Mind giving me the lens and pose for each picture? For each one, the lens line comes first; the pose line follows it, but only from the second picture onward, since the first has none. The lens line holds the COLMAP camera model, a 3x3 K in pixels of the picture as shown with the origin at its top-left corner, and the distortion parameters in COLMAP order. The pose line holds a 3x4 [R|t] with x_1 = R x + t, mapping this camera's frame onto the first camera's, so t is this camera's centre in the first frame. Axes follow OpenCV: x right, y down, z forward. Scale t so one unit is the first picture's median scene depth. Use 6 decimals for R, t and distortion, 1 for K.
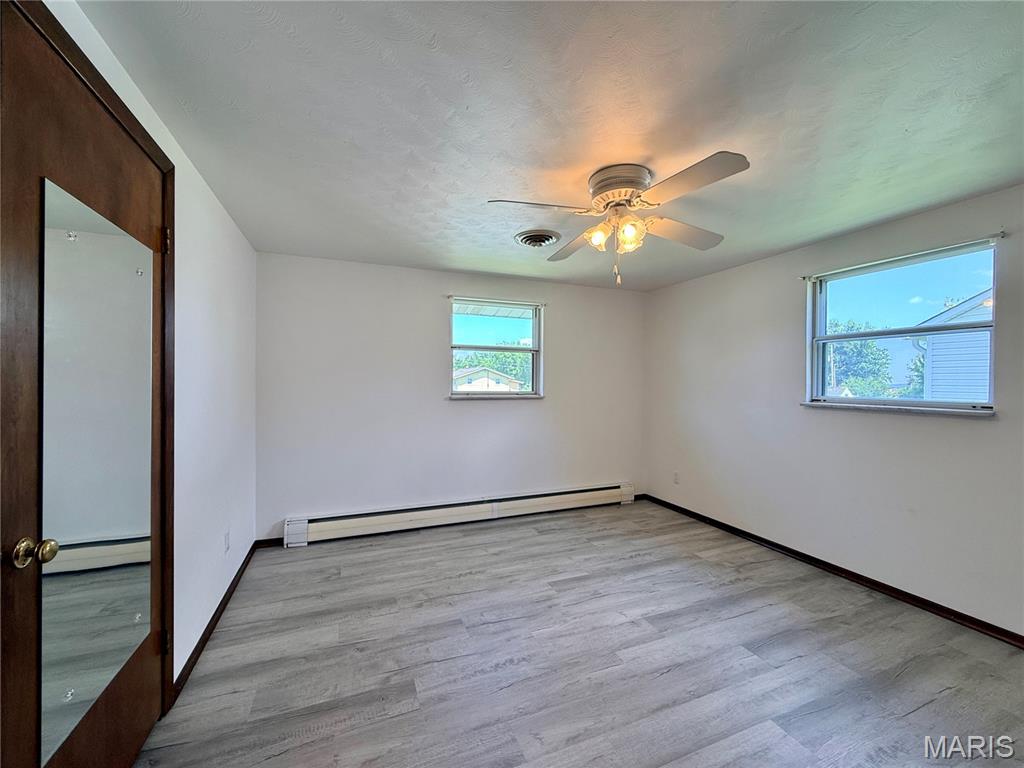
lens RADIAL K [[409.2, 0, 515.5], [0, 409.2, 382.3], [0, 0, 1]] dist [0.001471, 0.000344]
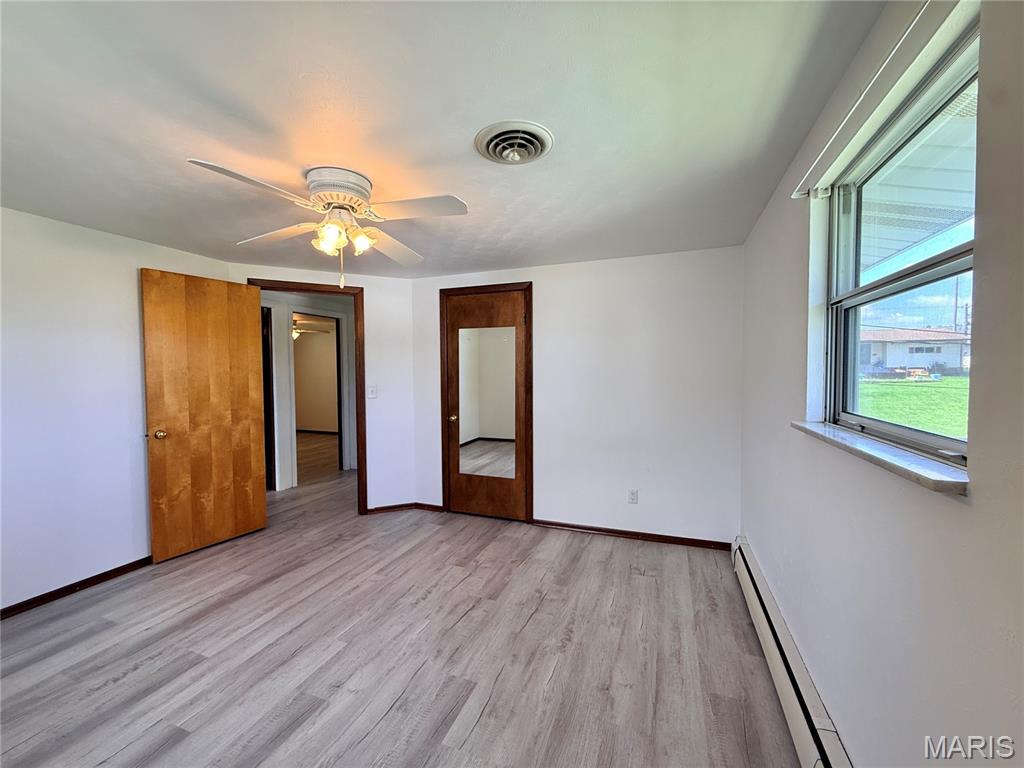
lens RADIAL K [[409.2, 0, 506.9], [0, 409.2, 385.1], [0, 0, 1]] dist [0.001471, 0.000344]
pose [[-0.693282, 0.022290, -0.720322, 0.580248], [-0.002243, 0.999450, 0.033086, -0.031313], [0.720663, 0.024553, -0.692850, 1.657774]]
